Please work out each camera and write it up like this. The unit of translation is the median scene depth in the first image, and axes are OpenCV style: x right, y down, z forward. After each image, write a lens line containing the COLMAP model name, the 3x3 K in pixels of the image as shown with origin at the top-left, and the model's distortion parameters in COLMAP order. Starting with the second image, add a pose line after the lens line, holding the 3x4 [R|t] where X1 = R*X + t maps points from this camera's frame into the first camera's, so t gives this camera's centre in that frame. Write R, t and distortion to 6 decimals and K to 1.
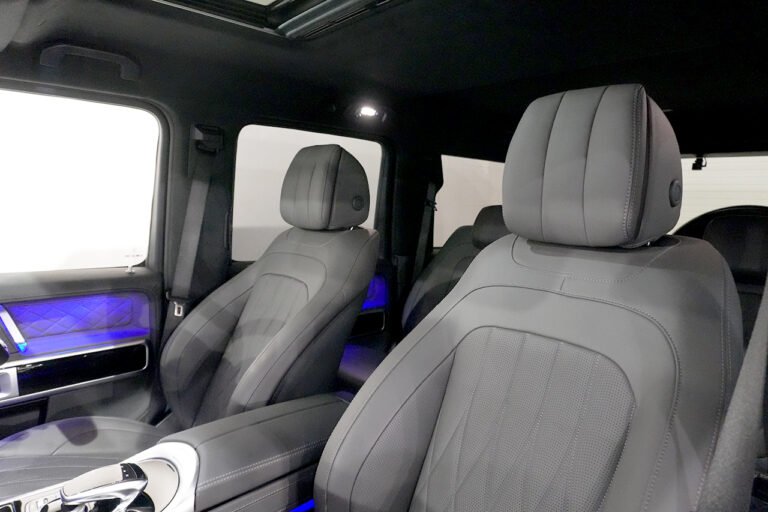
lens RADIAL K [[519.7, 0, 388.0], [0, 519.7, 252.1], [0, 0, 1]] dist [-0.036756, 0.015920]
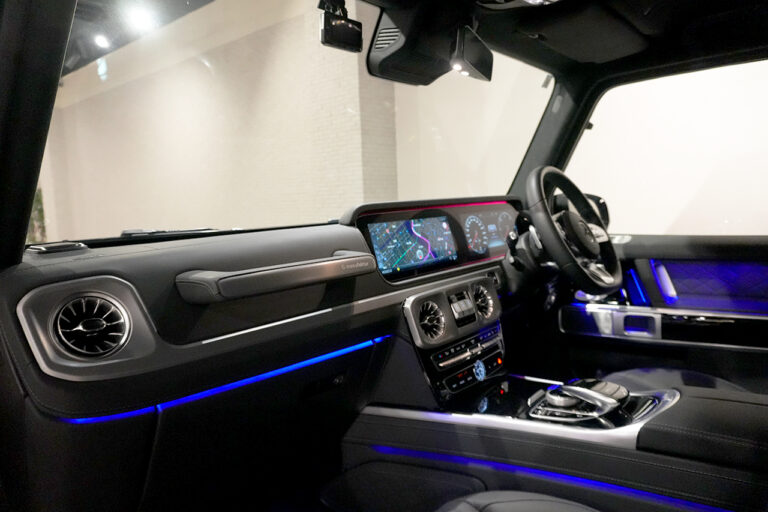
lens RADIAL K [[519.7, 0, 383.1], [0, 519.7, 254.5], [0, 0, 1]] dist [-0.036756, 0.015920]
pose [[0.145761, 0.056551, -0.987702, 0.290652], [-0.042861, 0.997789, 0.050803, 0.049148], [0.988391, 0.034928, 0.147862, 0.168597]]
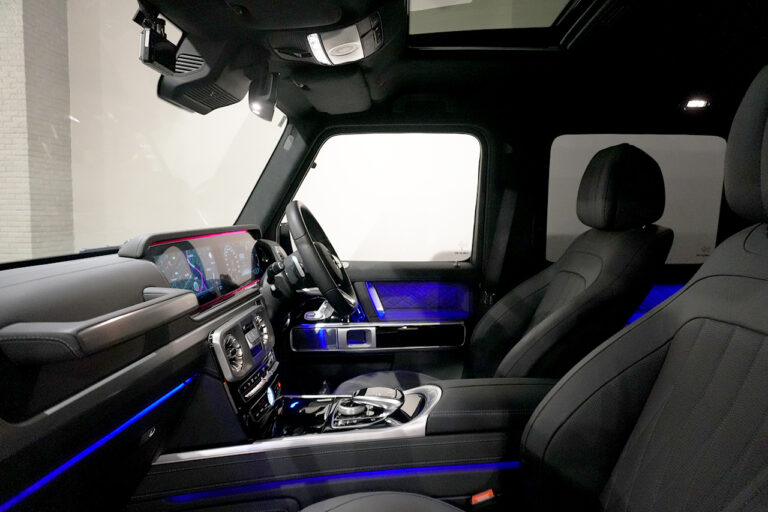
lens RADIAL K [[519.7, 0, 384.0], [0, 519.7, 255.4], [0, 0, 1]] dist [-0.036756, 0.015920]
pose [[0.727770, 0.019851, -0.685534, 0.236761], [-0.041011, 0.999052, -0.014608, 0.040779], [0.684594, 0.038746, 0.727894, -0.032935]]
